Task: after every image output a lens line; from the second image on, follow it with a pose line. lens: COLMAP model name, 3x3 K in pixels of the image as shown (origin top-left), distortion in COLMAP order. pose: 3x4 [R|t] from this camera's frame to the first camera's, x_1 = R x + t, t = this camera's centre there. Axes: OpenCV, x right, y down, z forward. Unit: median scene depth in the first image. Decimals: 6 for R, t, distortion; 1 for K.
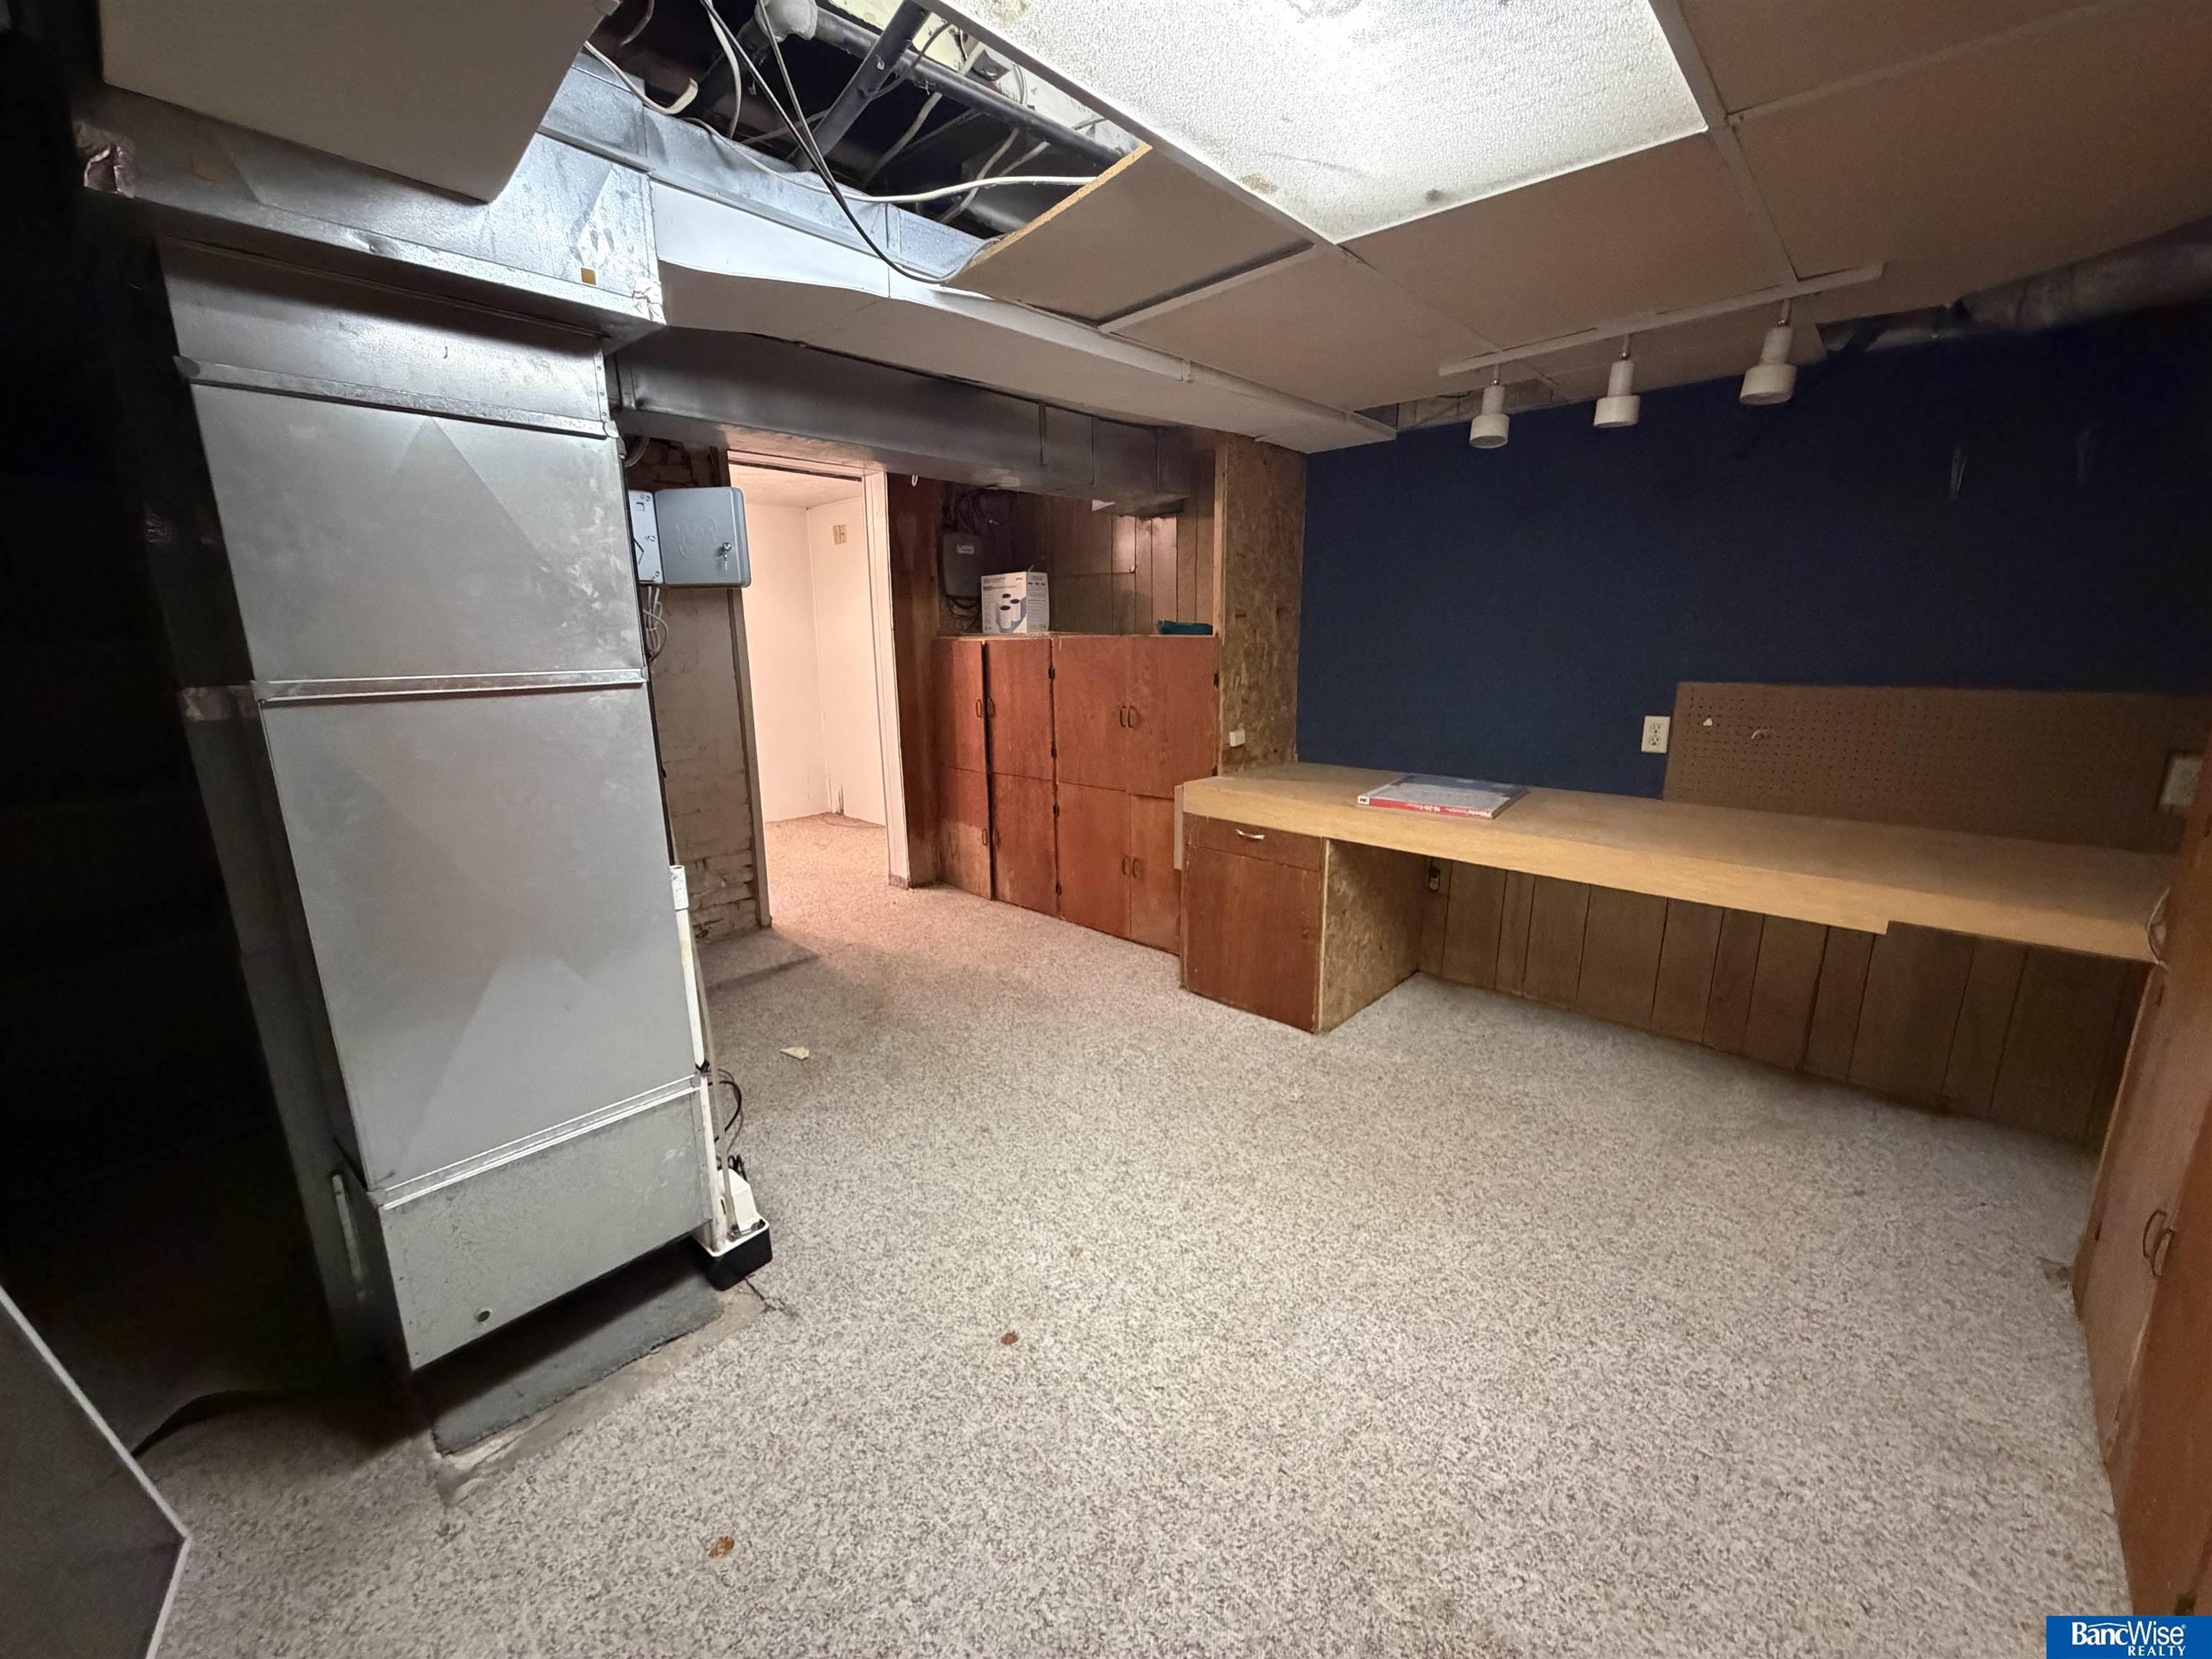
lens RADIAL K [[884.7, 0, 1113.2], [0, 884.7, 837.1], [0, 0, 1]] dist [-0.000641, -0.000309]
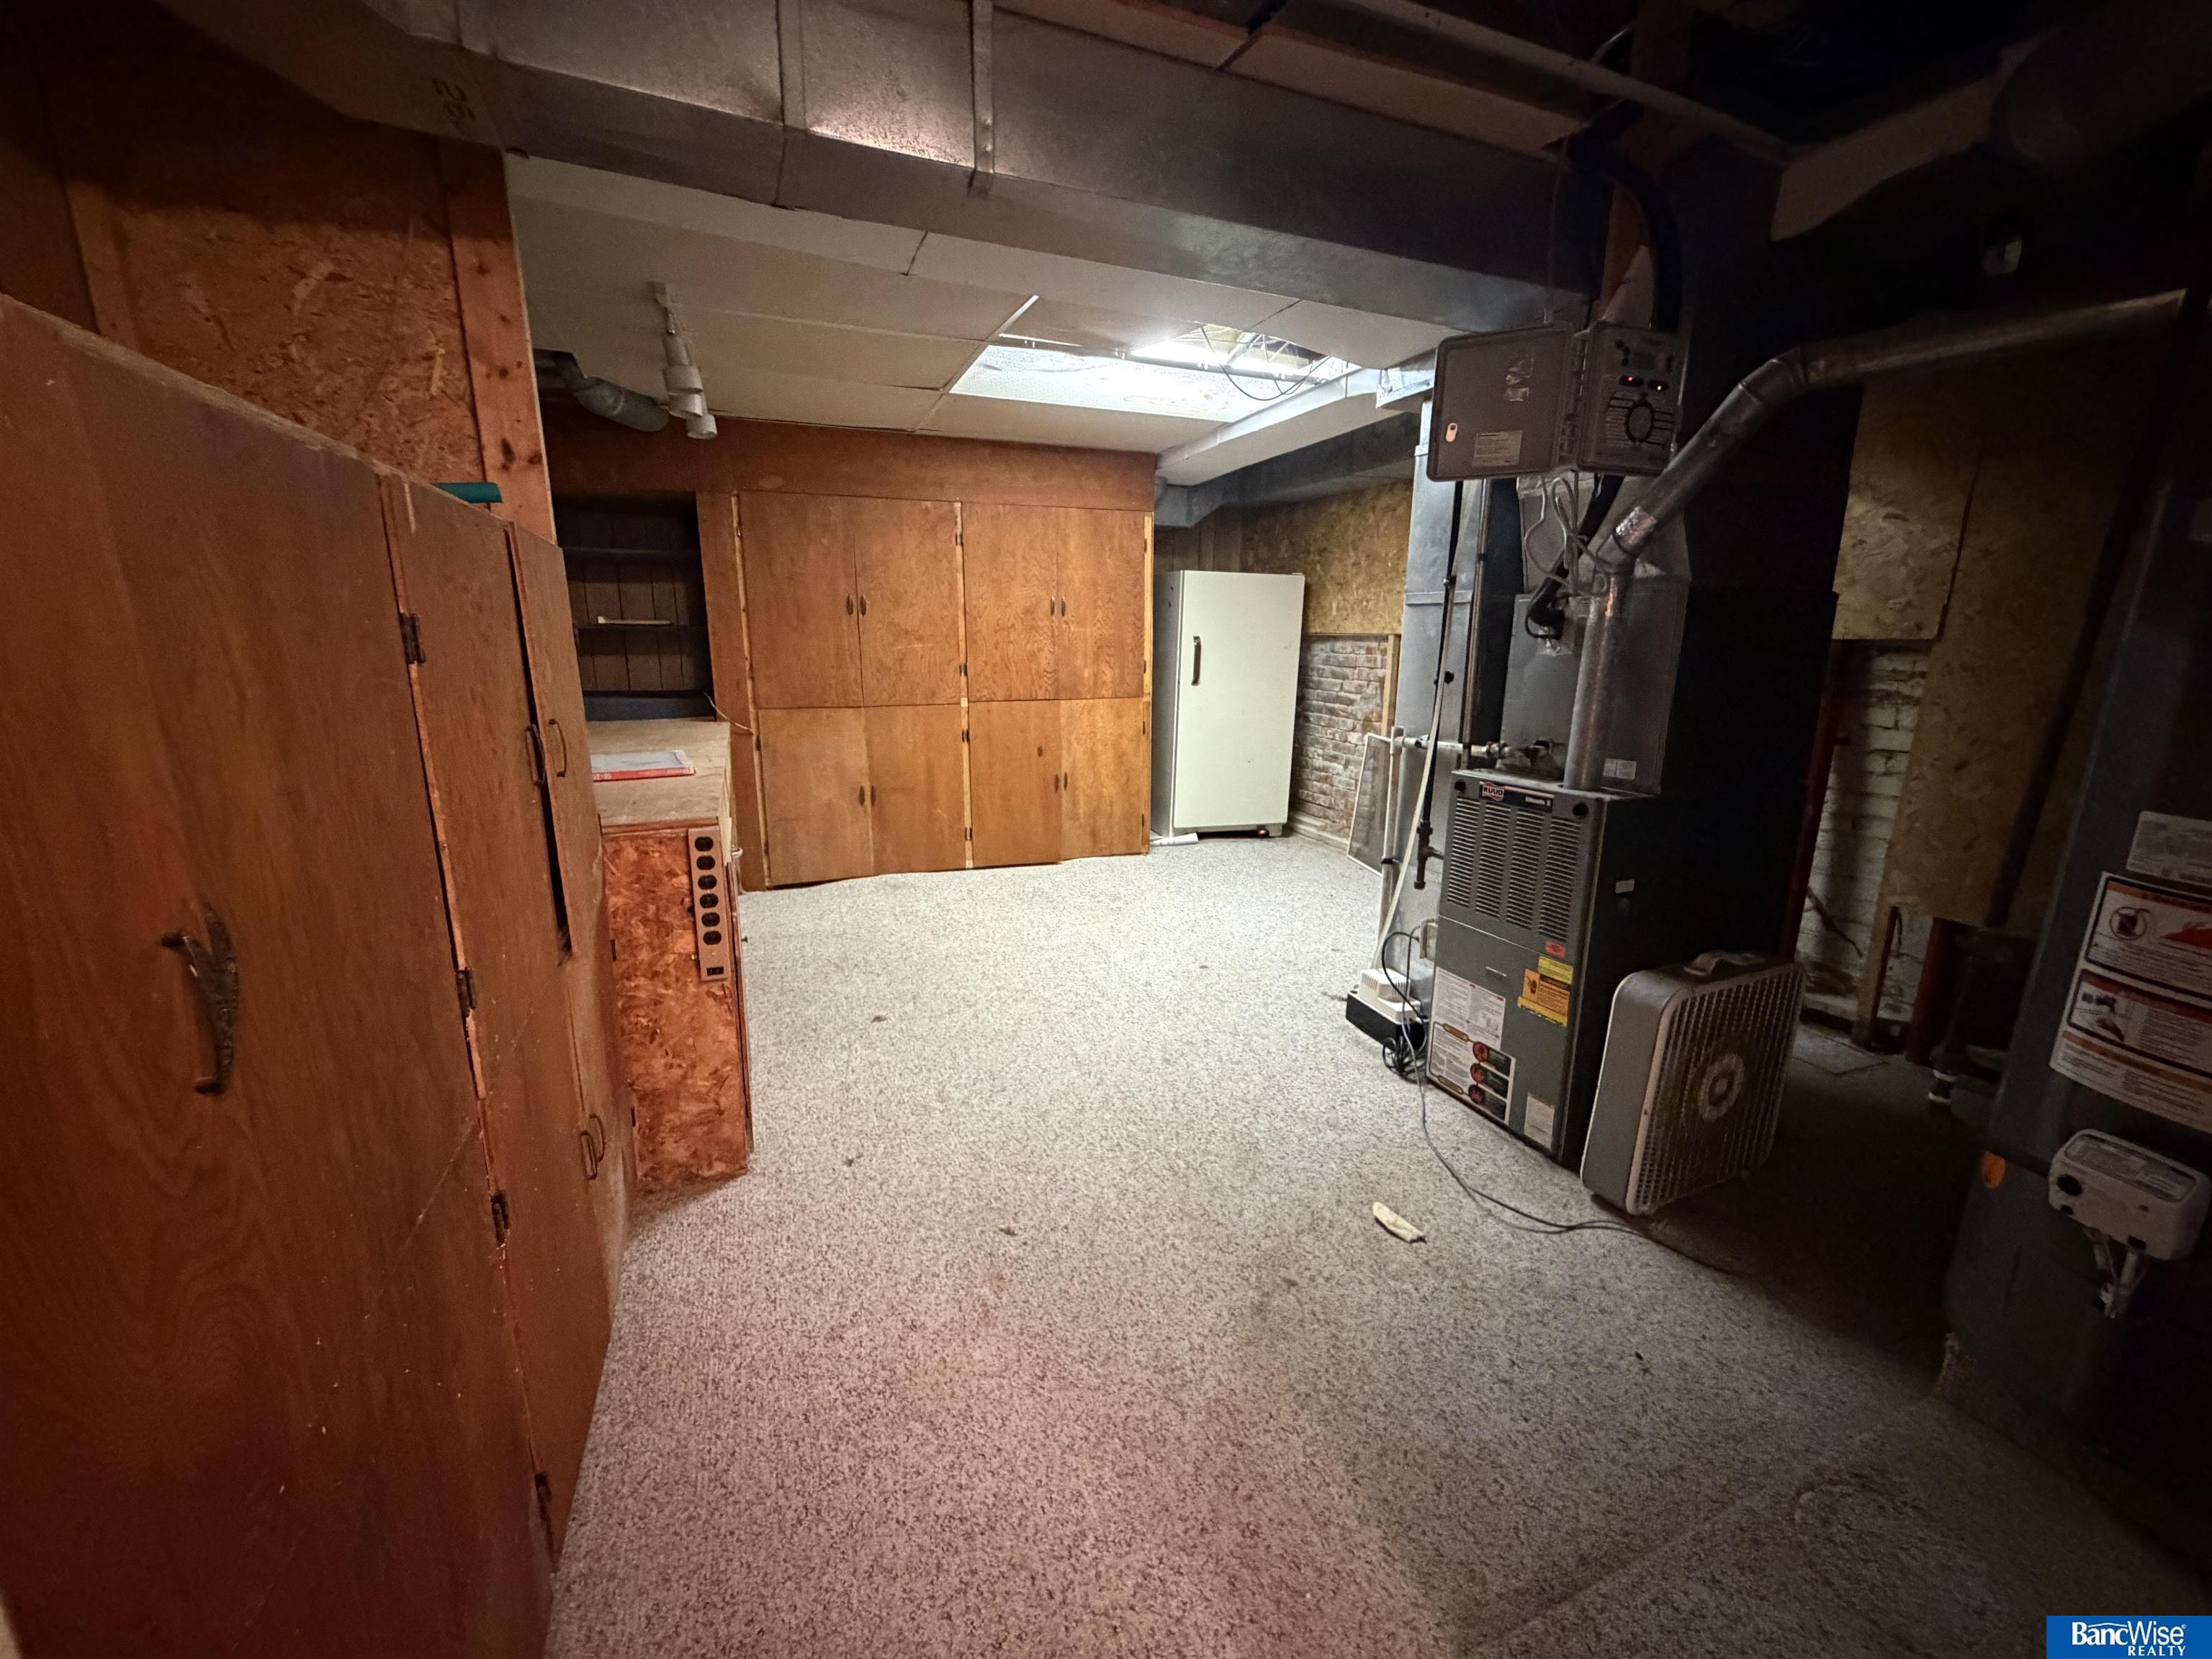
lens RADIAL K [[884.7, 0, 1113.2], [0, 884.7, 837.1], [0, 0, 1]] dist [-0.000641, -0.000309]
pose [[-0.904045, -0.096815, 0.416328, -0.416967], [0.094676, 0.904461, 0.415916, -0.282754], [-0.416819, 0.415424, -0.808508, 1.488470]]
